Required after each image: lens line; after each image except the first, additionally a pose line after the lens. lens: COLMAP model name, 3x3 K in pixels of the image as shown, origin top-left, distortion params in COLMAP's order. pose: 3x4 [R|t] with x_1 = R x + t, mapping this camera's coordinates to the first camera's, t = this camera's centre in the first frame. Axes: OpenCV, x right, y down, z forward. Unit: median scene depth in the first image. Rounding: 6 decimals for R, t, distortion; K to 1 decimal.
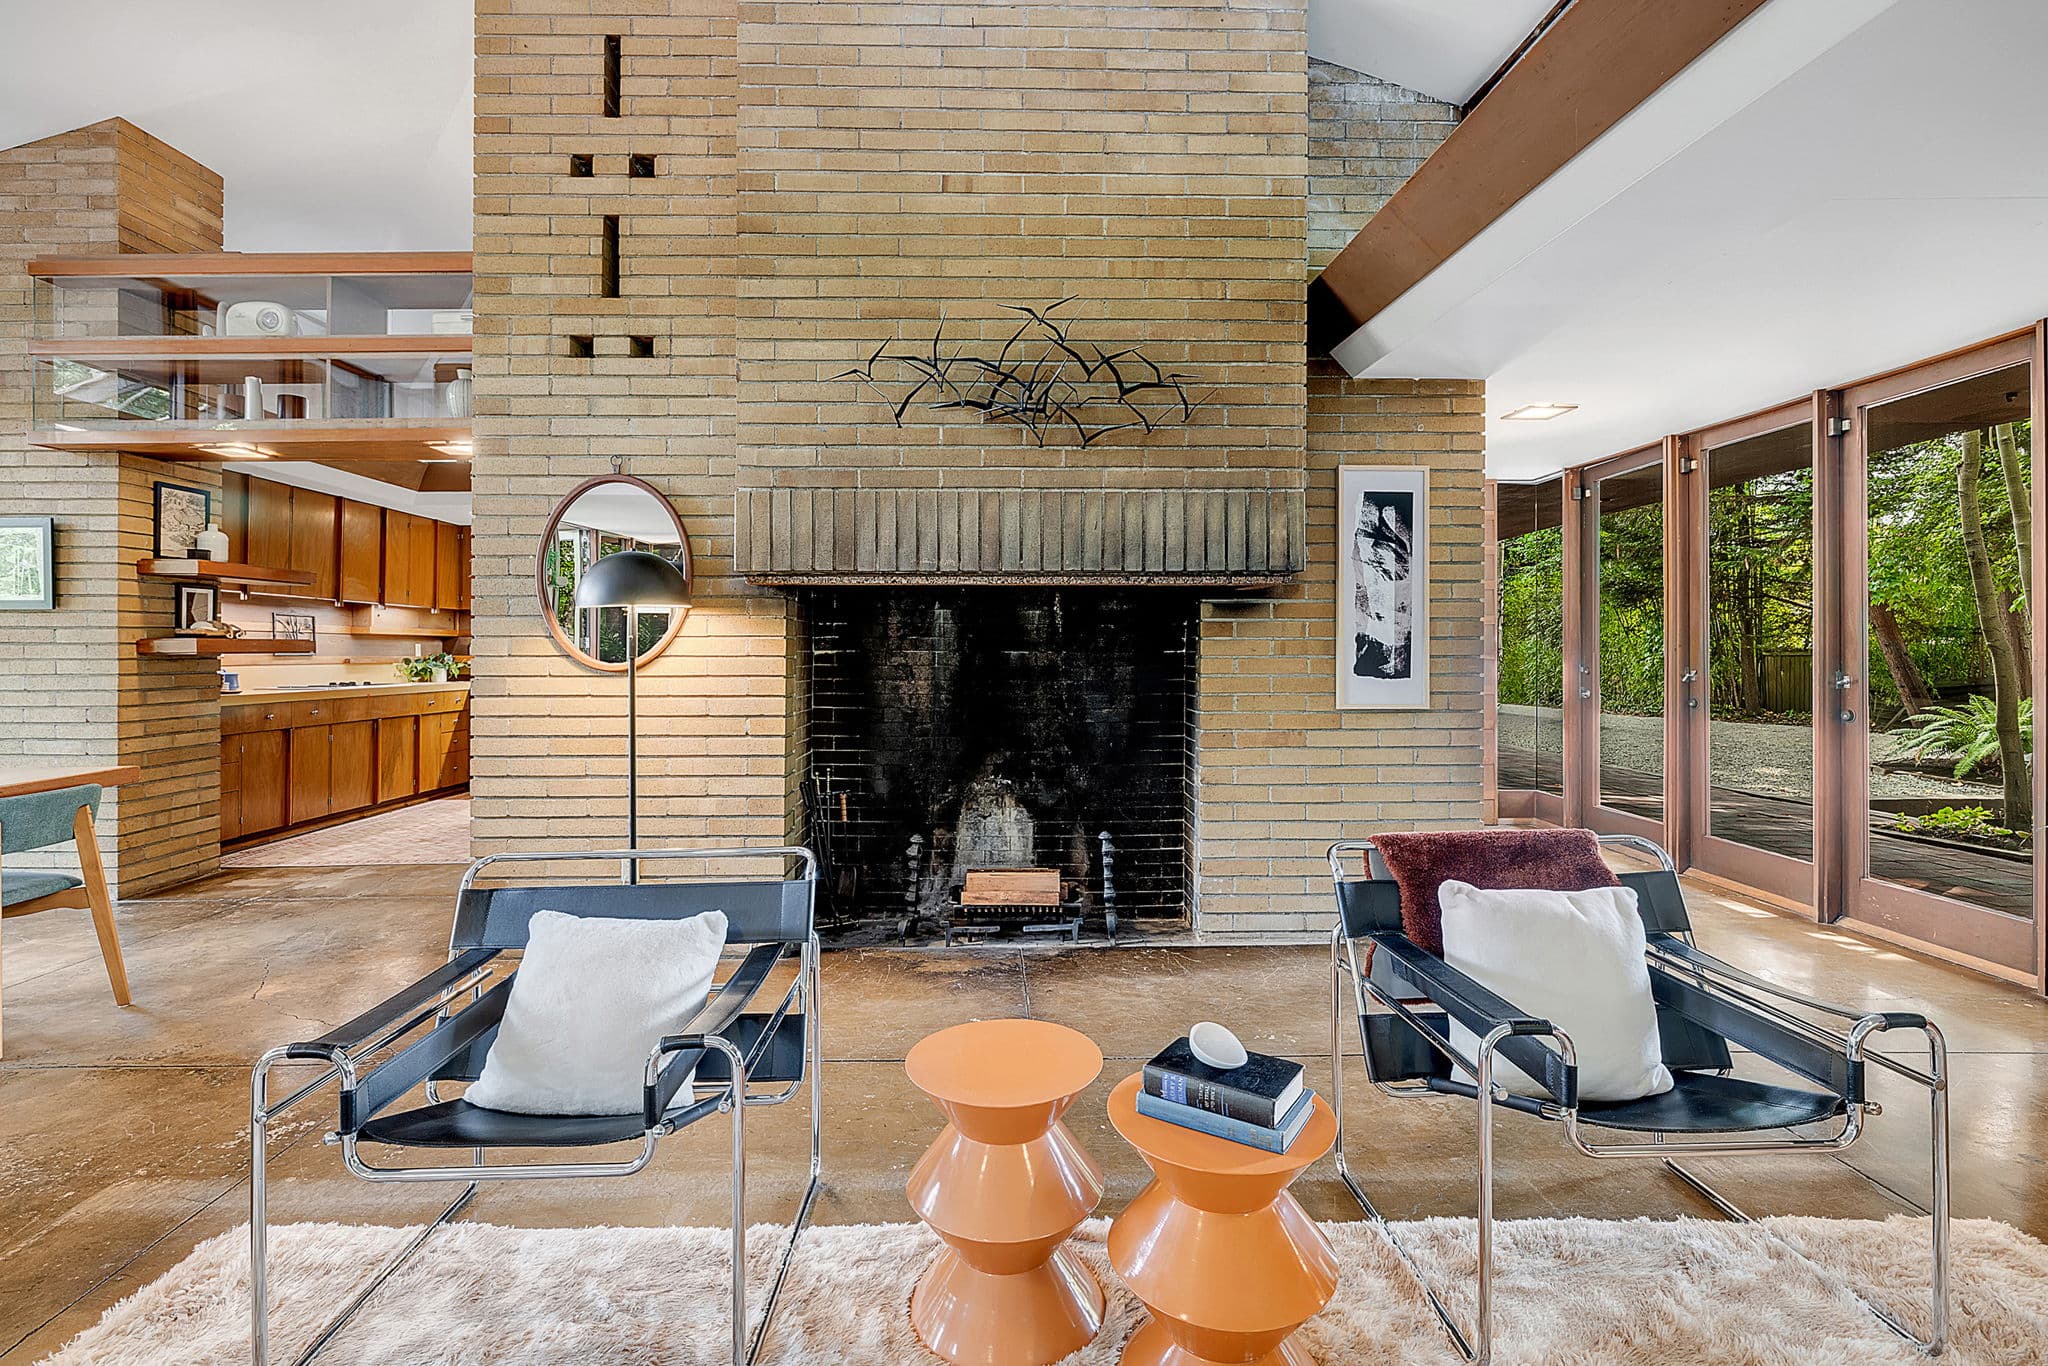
lens RADIAL K [[933.1, 0, 992.1], [0, 933.1, 633.3], [0, 0, 1]] dist [0.000512, -0.000362]
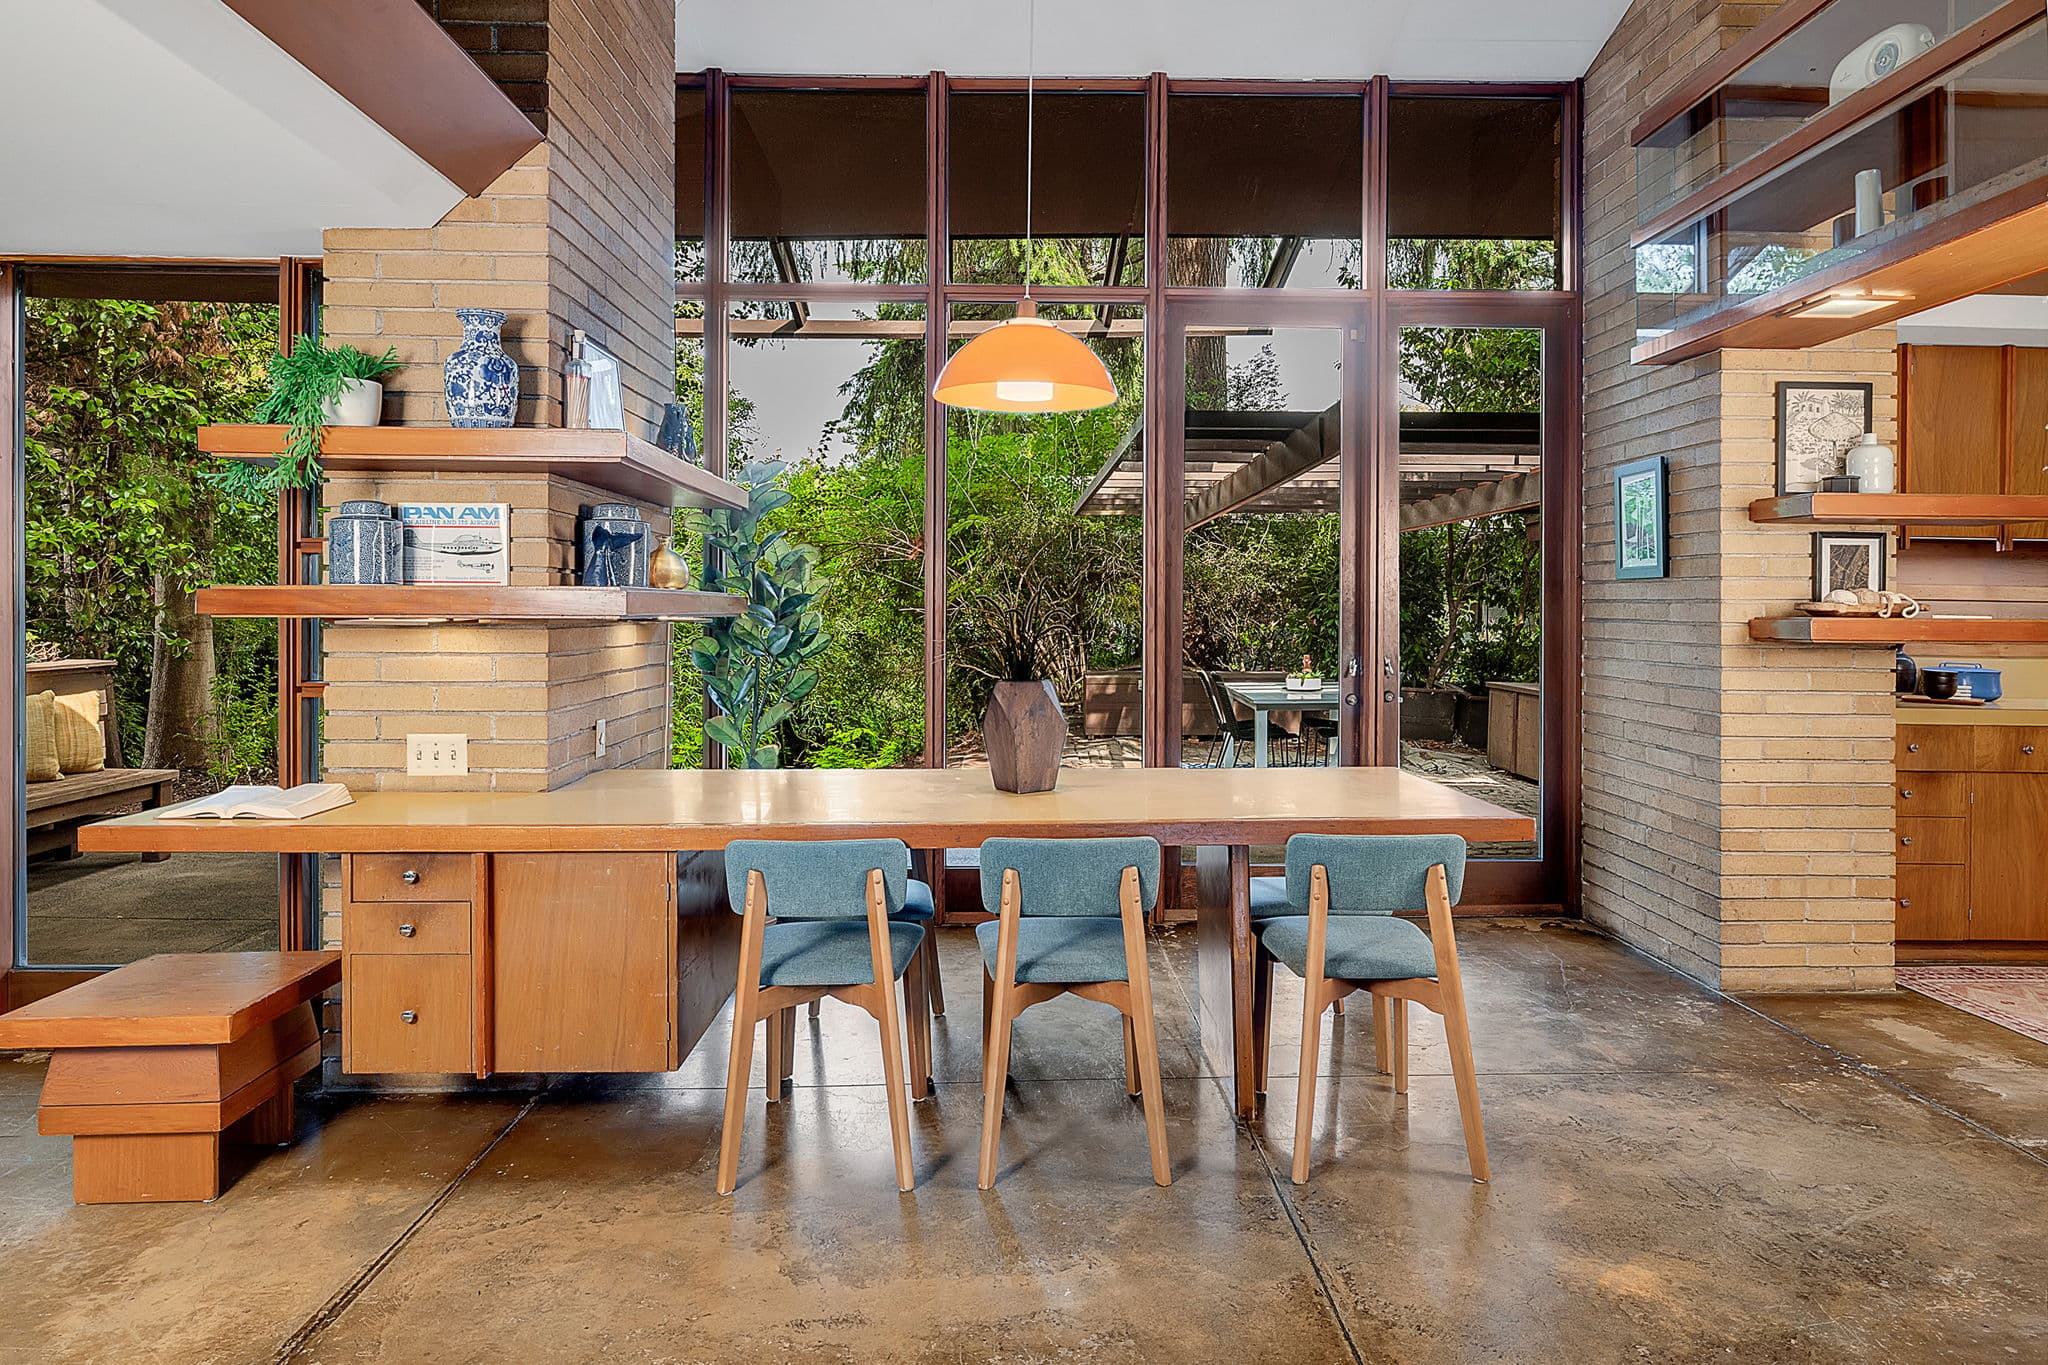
lens RADIAL K [[1151.1, 0, 1045.2], [0, 1151.1, 606.7], [0, 0, 1]] dist [0.010569, -0.001867]
pose [[0.029331, 0.002429, -0.999567, -0.090484], [0.005051, 0.999984, 0.002579, -0.007052], [0.999557, -0.005125, 0.029319, 0.503995]]
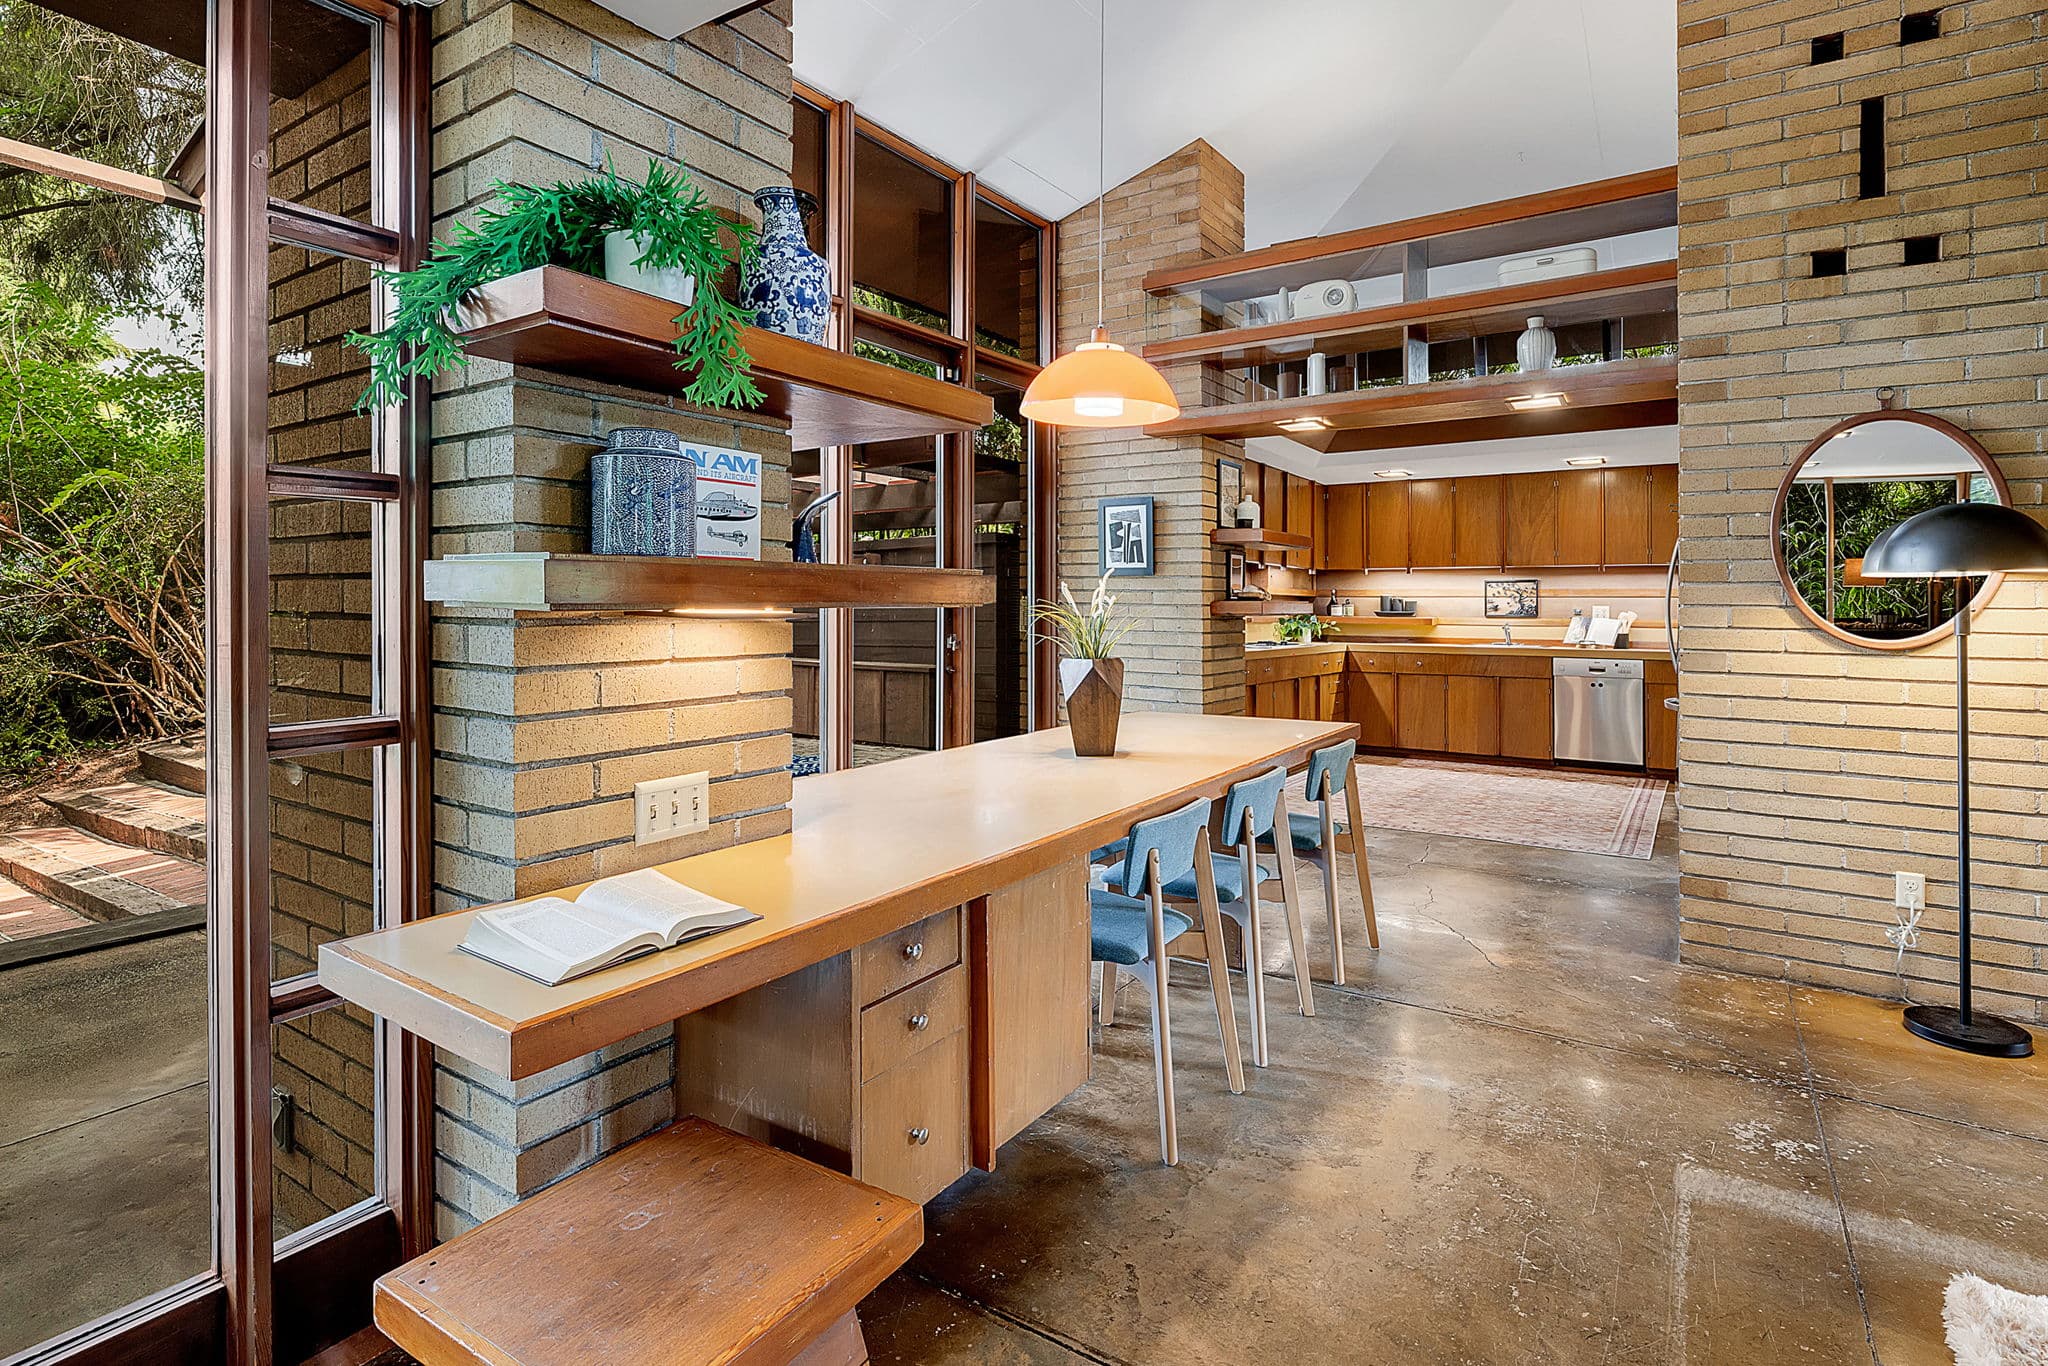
lens RADIAL K [[1013.4, 0, 1039.6], [0, 1013.4, 588.9], [0, 0, 1]] dist [-0.005919, 0.002228]
pose [[0.830865, 0.003025, -0.556466, -0.451338], [-0.003331, 0.999994, 0.000463, -0.009296], [0.556464, 0.001469, 0.830871, -0.133359]]
